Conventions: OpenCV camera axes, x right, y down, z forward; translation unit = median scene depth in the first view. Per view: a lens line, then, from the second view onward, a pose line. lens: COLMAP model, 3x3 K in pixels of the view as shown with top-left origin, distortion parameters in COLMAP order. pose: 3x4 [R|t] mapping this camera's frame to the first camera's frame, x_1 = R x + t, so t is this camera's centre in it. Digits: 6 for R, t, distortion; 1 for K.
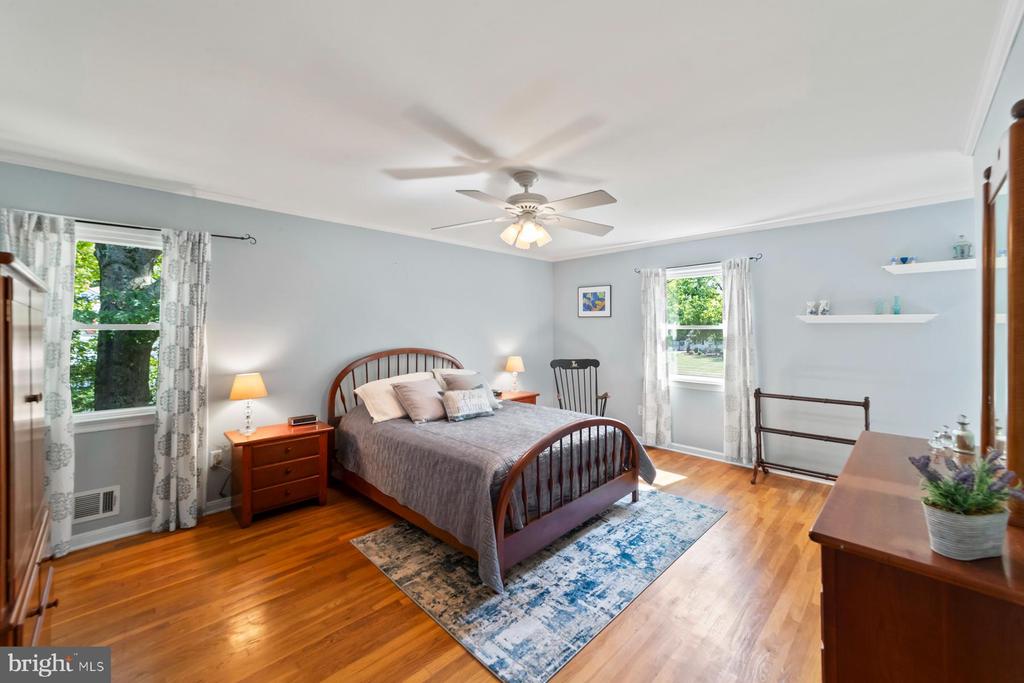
lens RADIAL K [[405.1, 0, 512.2], [0, 405.1, 335.2], [0, 0, 1]] dist [-0.000646, -0.000036]
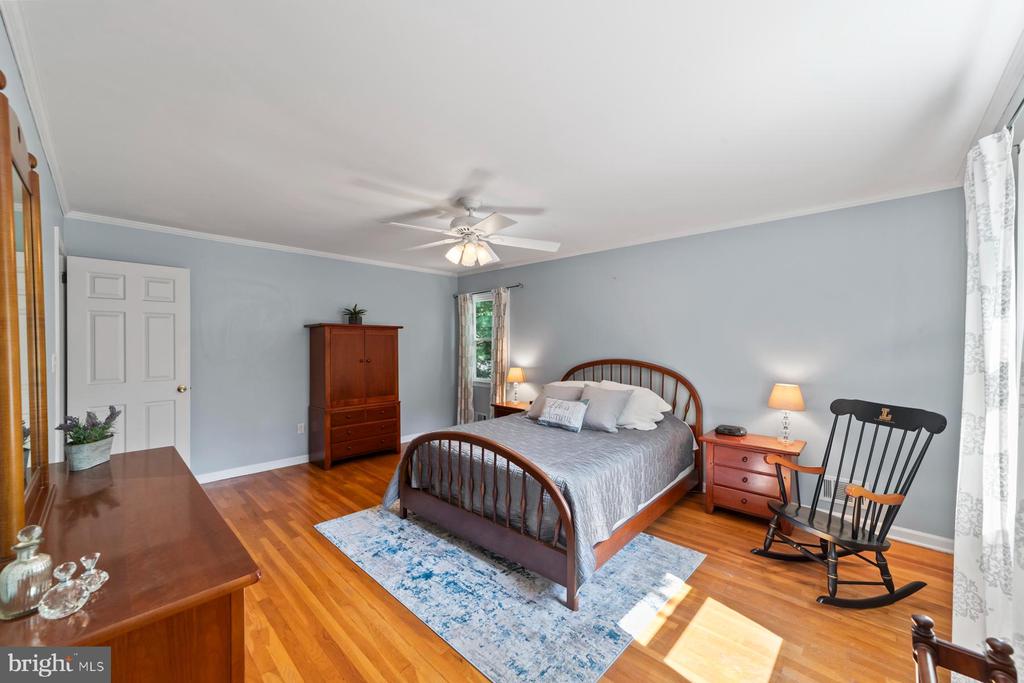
lens RADIAL K [[395.2, 0, 512.5], [0, 395.2, 353.4], [0, 0, 1]] dist [-0.000921, 0.000003]
pose [[0.028779, 0.035122, -0.998969, 1.099561], [-0.010635, 0.999337, 0.034829, -0.017706], [0.999529, 0.009622, 0.029133, 1.064410]]
